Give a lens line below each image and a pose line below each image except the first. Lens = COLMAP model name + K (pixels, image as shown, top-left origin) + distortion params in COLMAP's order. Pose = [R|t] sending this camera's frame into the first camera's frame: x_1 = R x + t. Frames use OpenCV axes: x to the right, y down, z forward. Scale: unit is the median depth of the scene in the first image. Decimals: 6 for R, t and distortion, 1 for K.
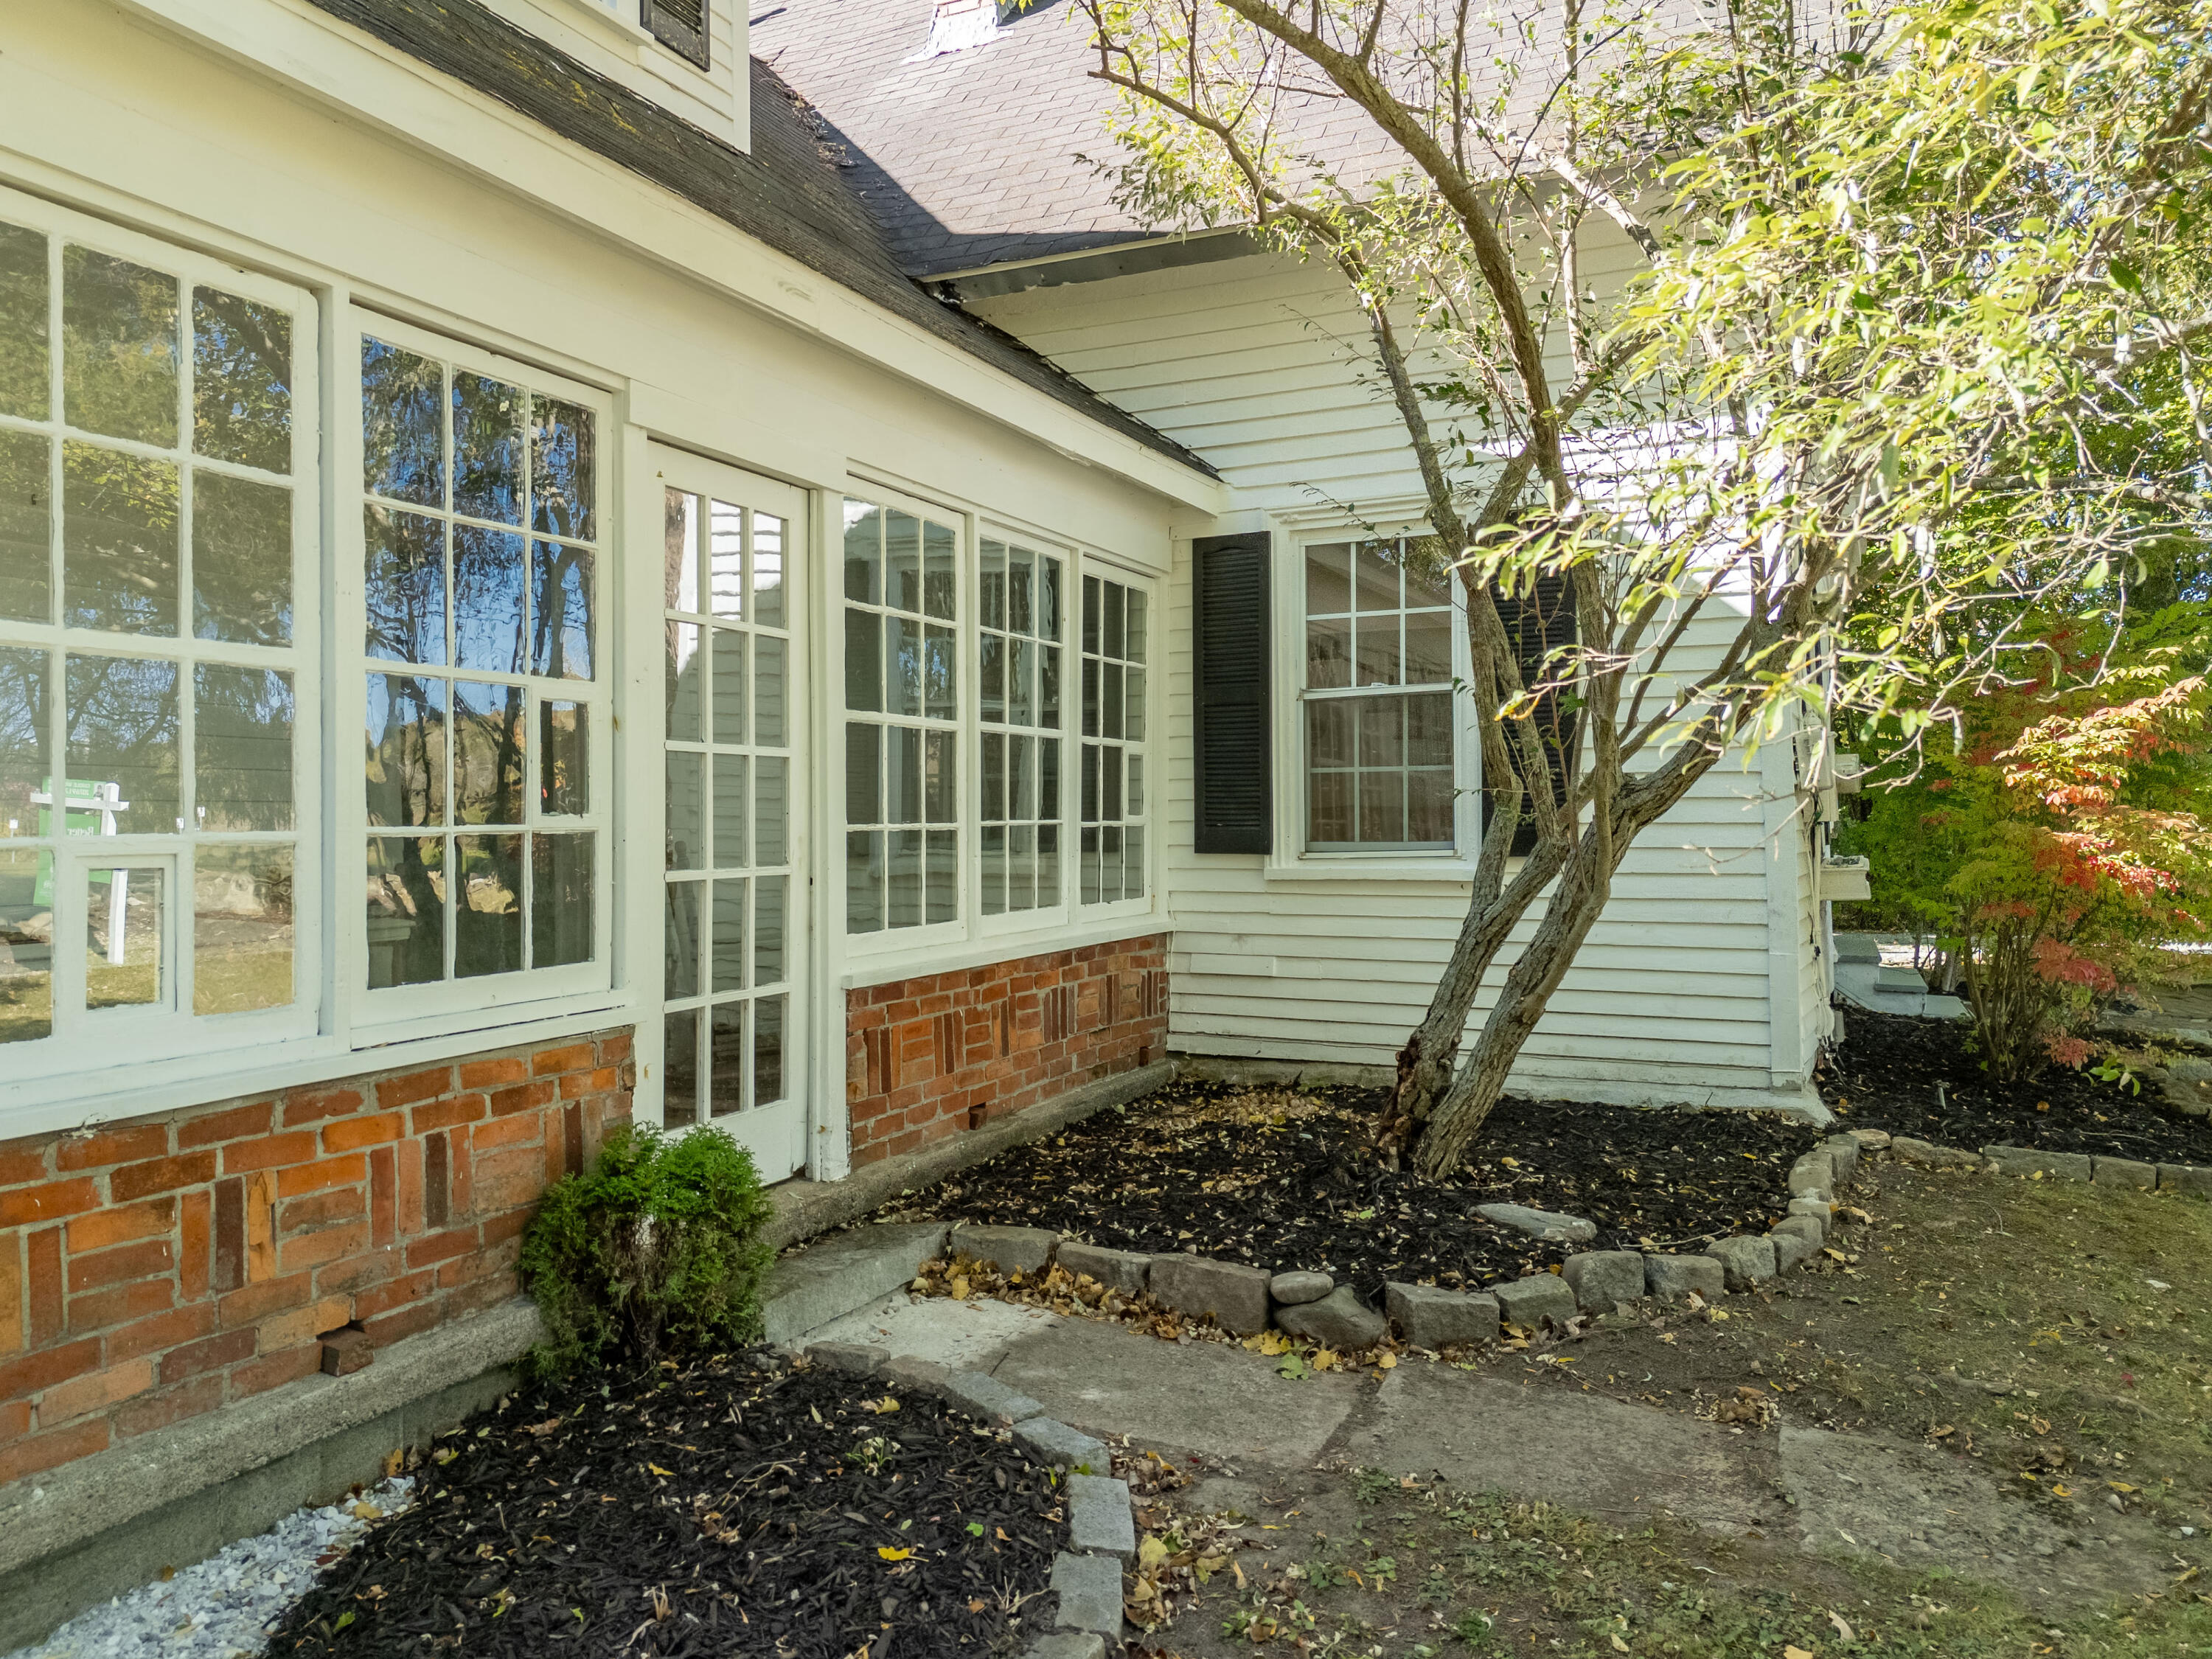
lens RADIAL K [[1628.3, 0, 1119.4], [0, 1628.3, 817.9], [0, 0, 1]] dist [0.069837, -0.059282]
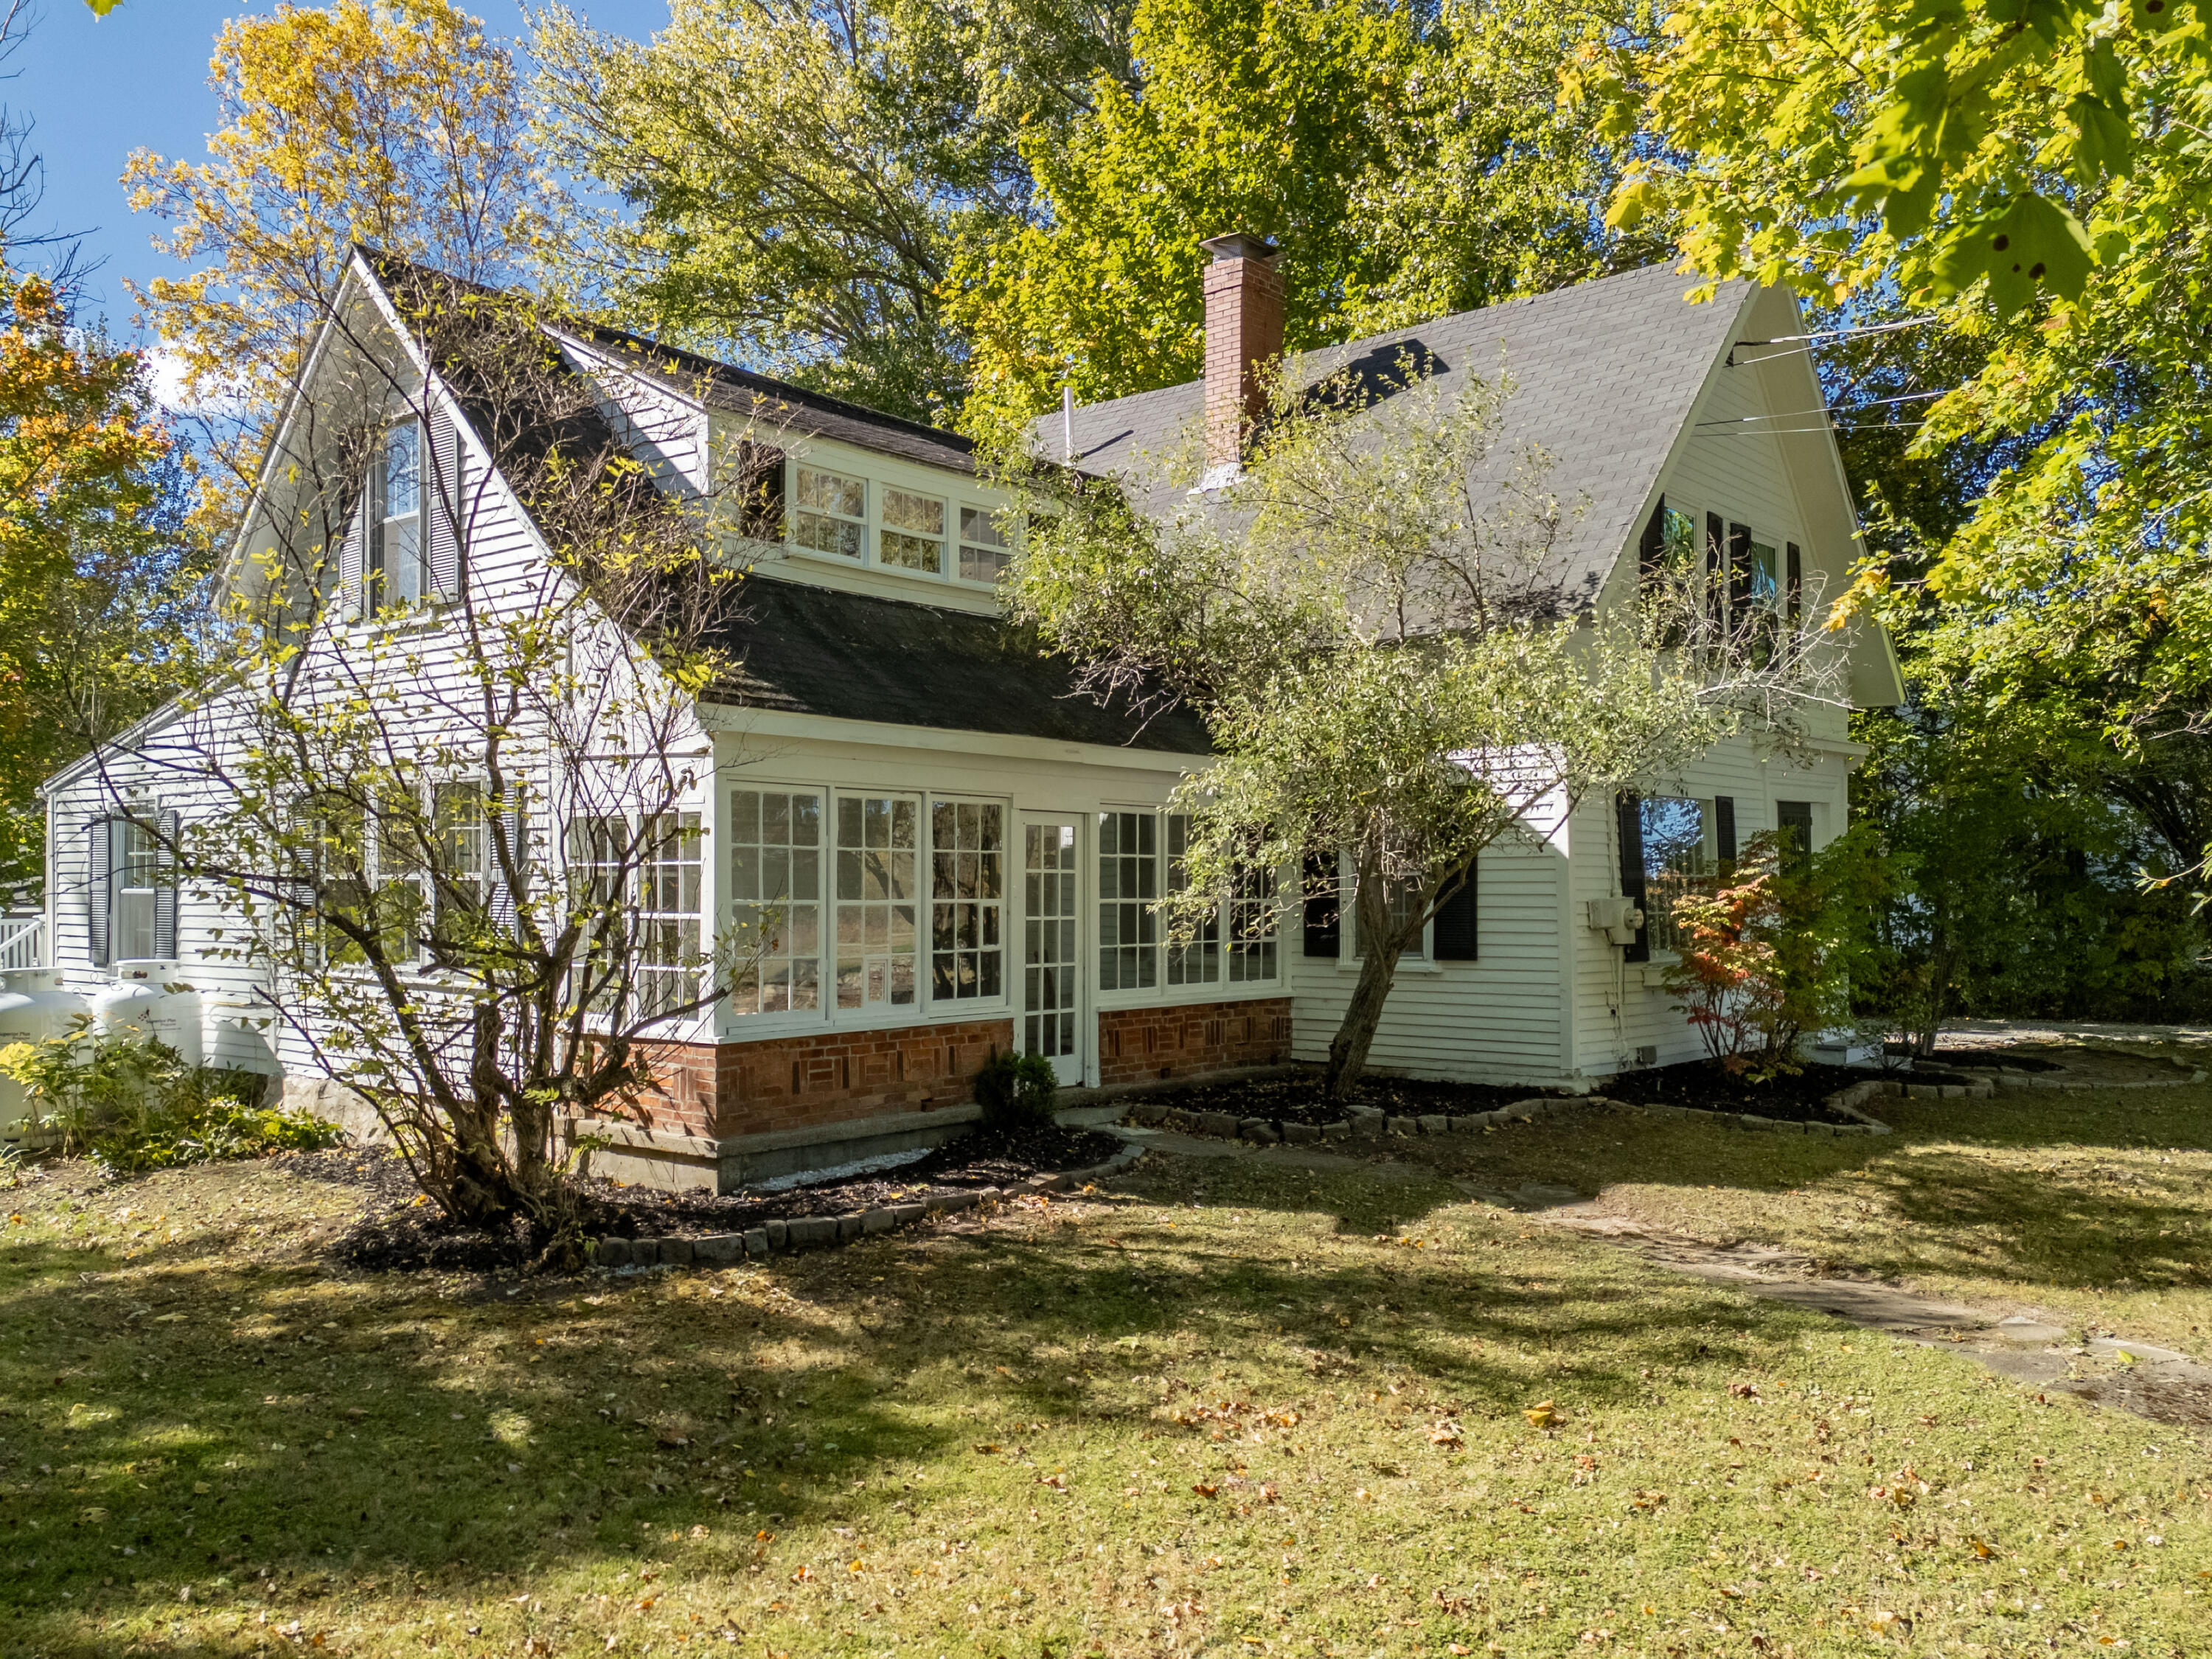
lens RADIAL K [[1708.8, 0, 1076.5], [0, 1708.8, 863.8], [0, 0, 1]] dist [0.076731, -0.058638]
pose [[0.954650, 0.005280, -0.297683, 0.648414], [-0.009383, 0.999880, -0.012356, -0.100147], [0.297582, 0.014589, 0.954585, -1.695674]]
